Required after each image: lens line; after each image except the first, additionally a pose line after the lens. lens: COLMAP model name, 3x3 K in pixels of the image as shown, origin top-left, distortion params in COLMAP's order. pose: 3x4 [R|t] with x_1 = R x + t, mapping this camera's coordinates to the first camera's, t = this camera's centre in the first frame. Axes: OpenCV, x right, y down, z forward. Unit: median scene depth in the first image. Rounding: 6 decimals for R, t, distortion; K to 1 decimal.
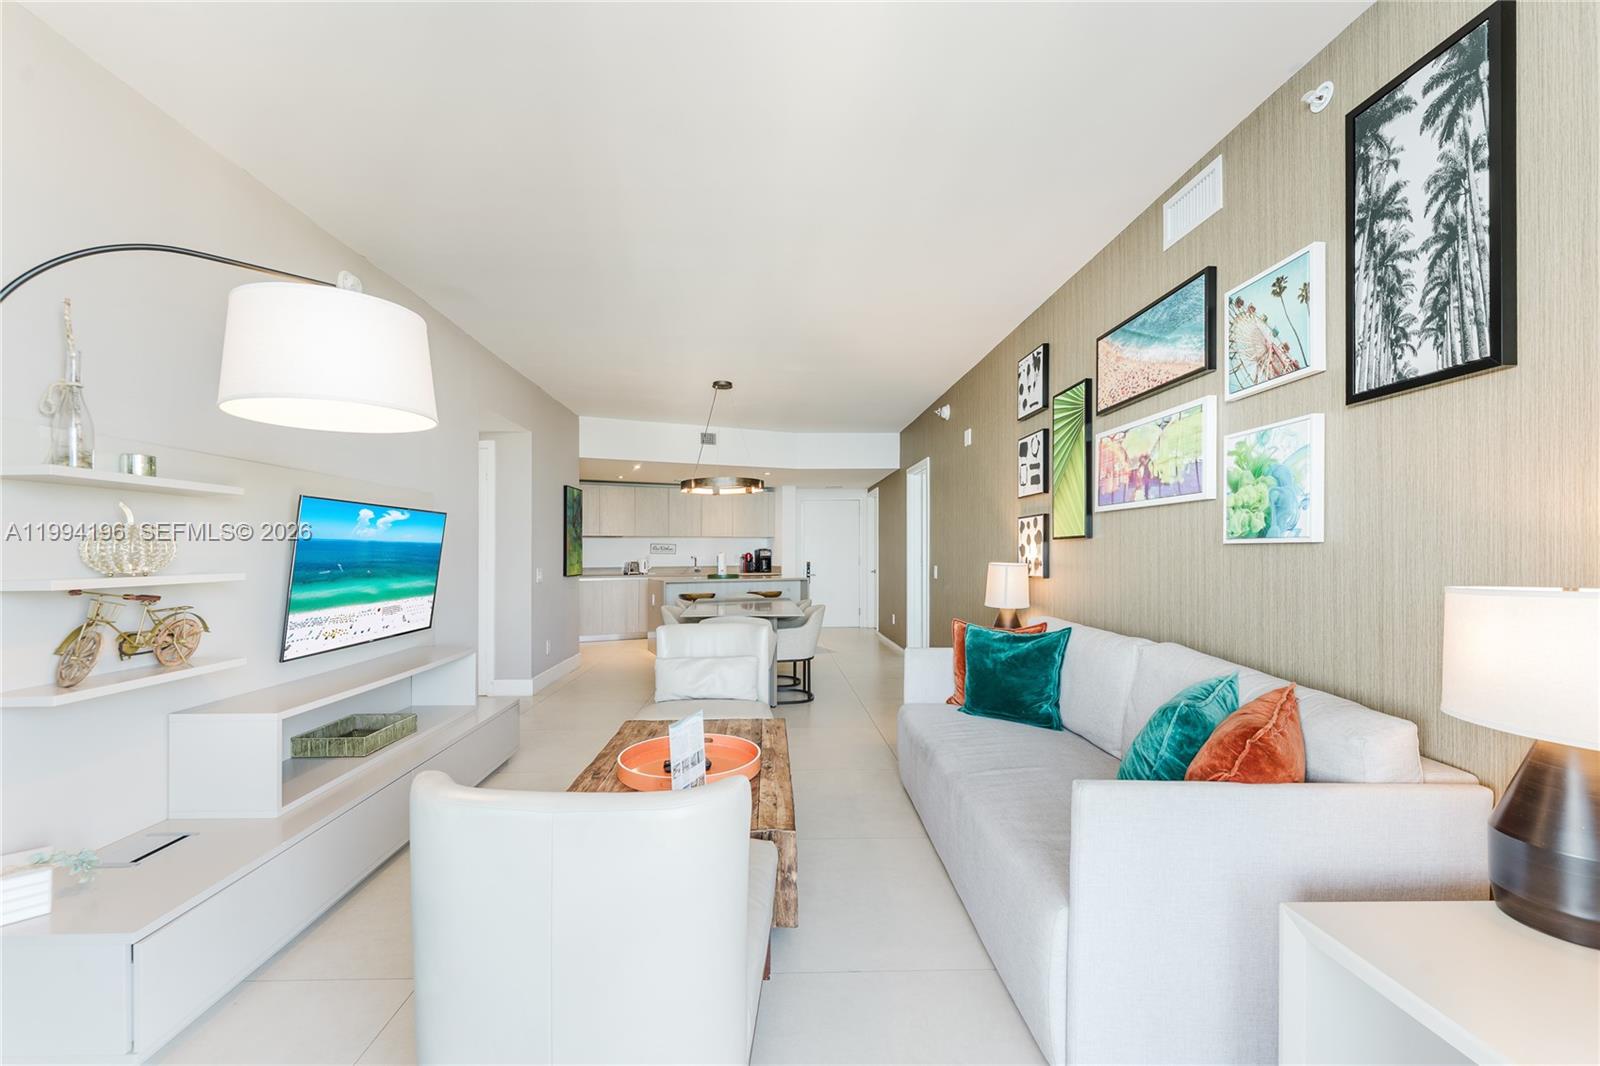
lens RADIAL K [[650.2, 0, 816.1], [0, 650.2, 544.3], [0, 0, 1]] dist [-0.003555, -0.001274]
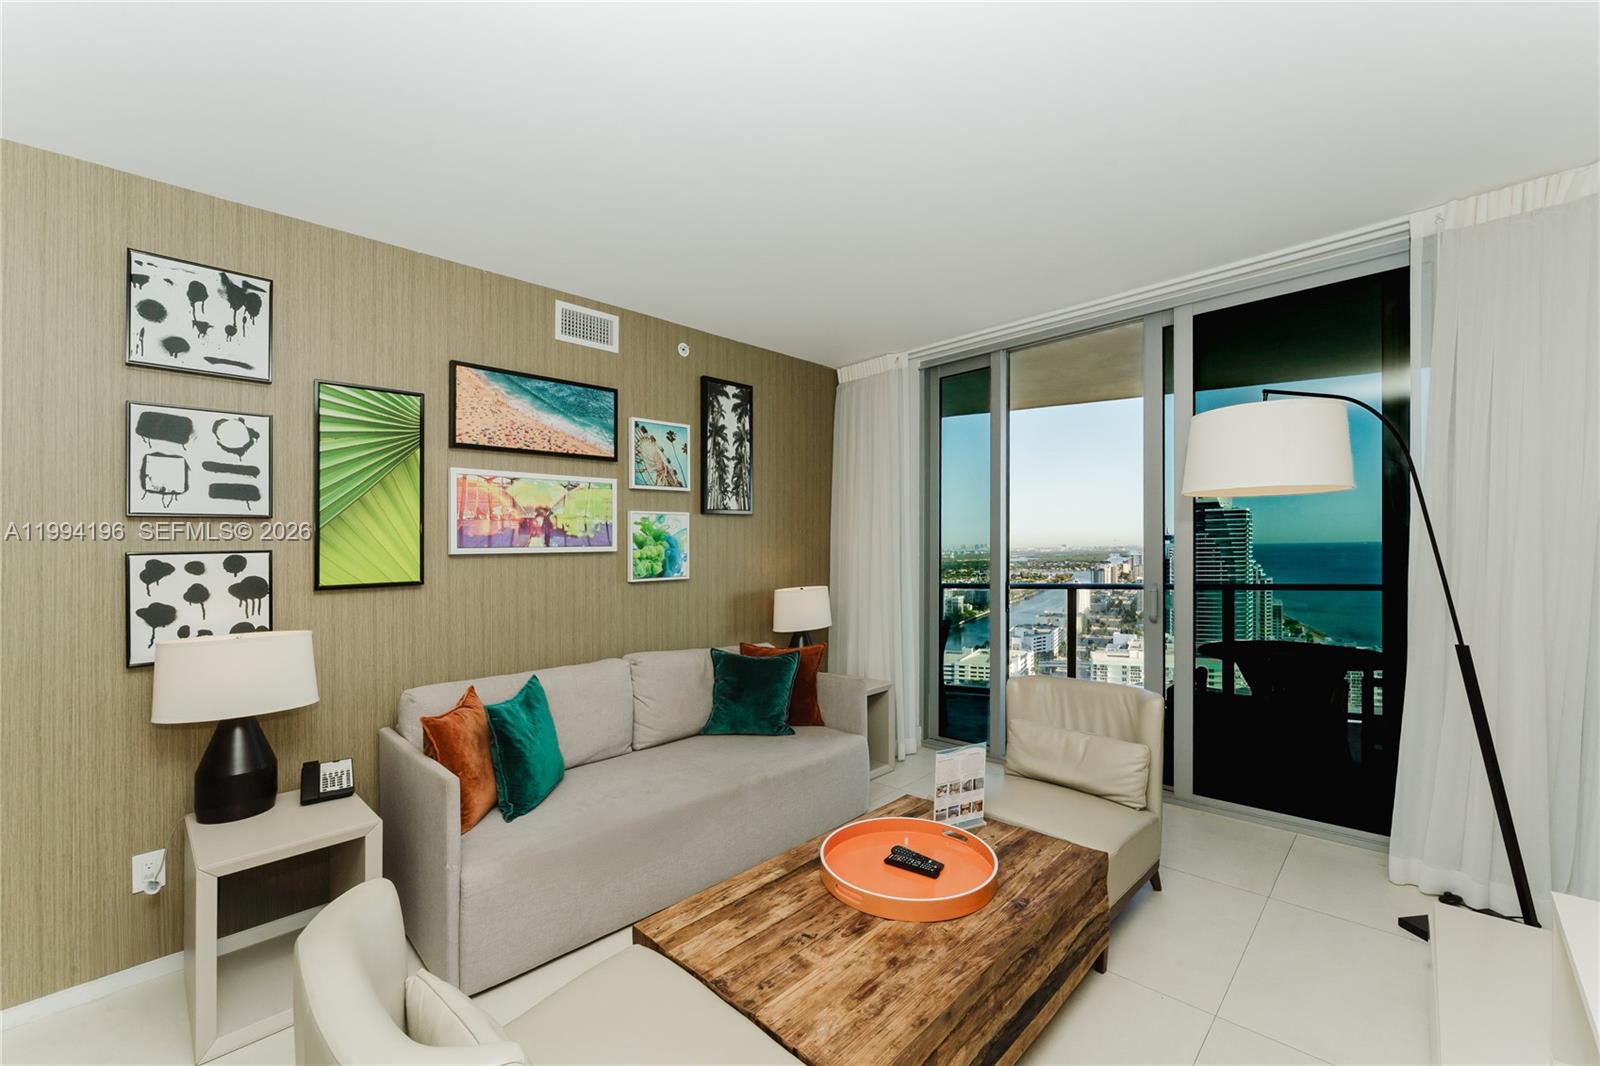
lens RADIAL K [[650.2, 0, 798.2], [0, 650.2, 541.0], [0, 0, 1]] dist [-0.003555, -0.001274]
pose [[-0.659454, 0.011986, 0.751650, -0.813149], [0.003866, 0.999914, -0.012554, -0.080800], [-0.751735, -0.005373, -0.659443, 1.811935]]
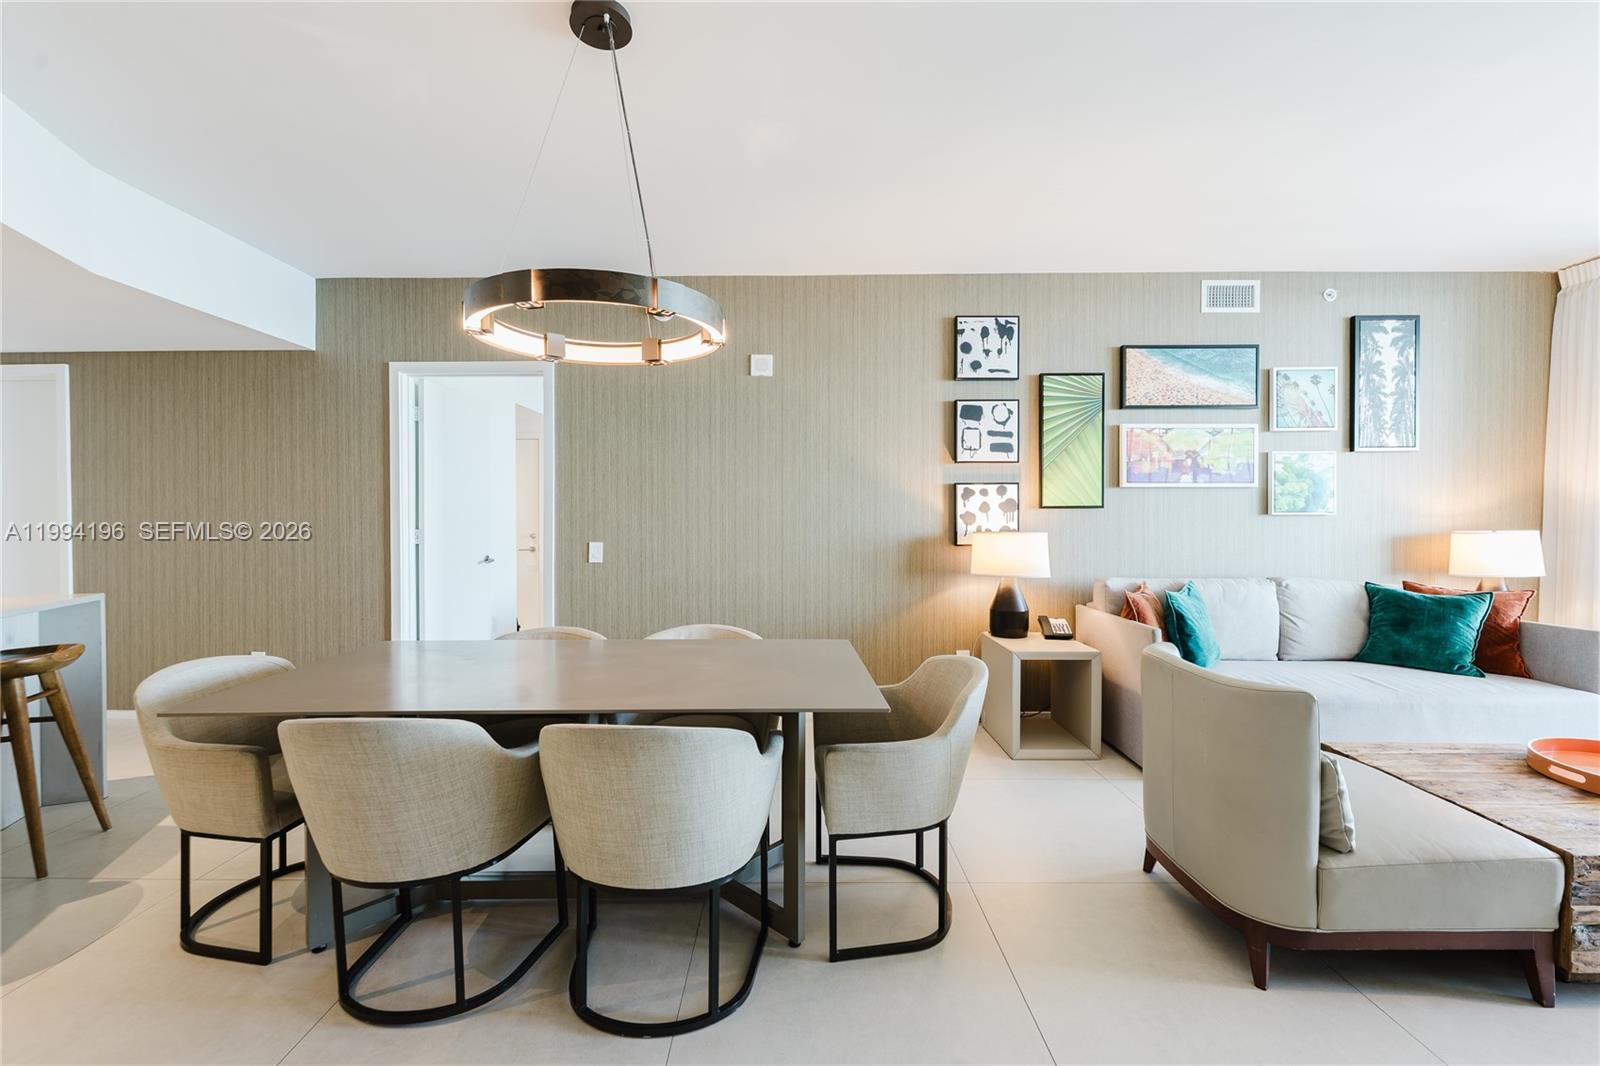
lens RADIAL K [[650.2, 0, 786.8], [0, 650.2, 516.7], [0, 0, 1]] dist [-0.003555, -0.001274]
pose [[0.092265, 0.008738, 0.995696, -1.238234], [-0.011880, 0.999900, -0.007674, 0.033183], [-0.995664, -0.011120, 0.092360, 2.230812]]
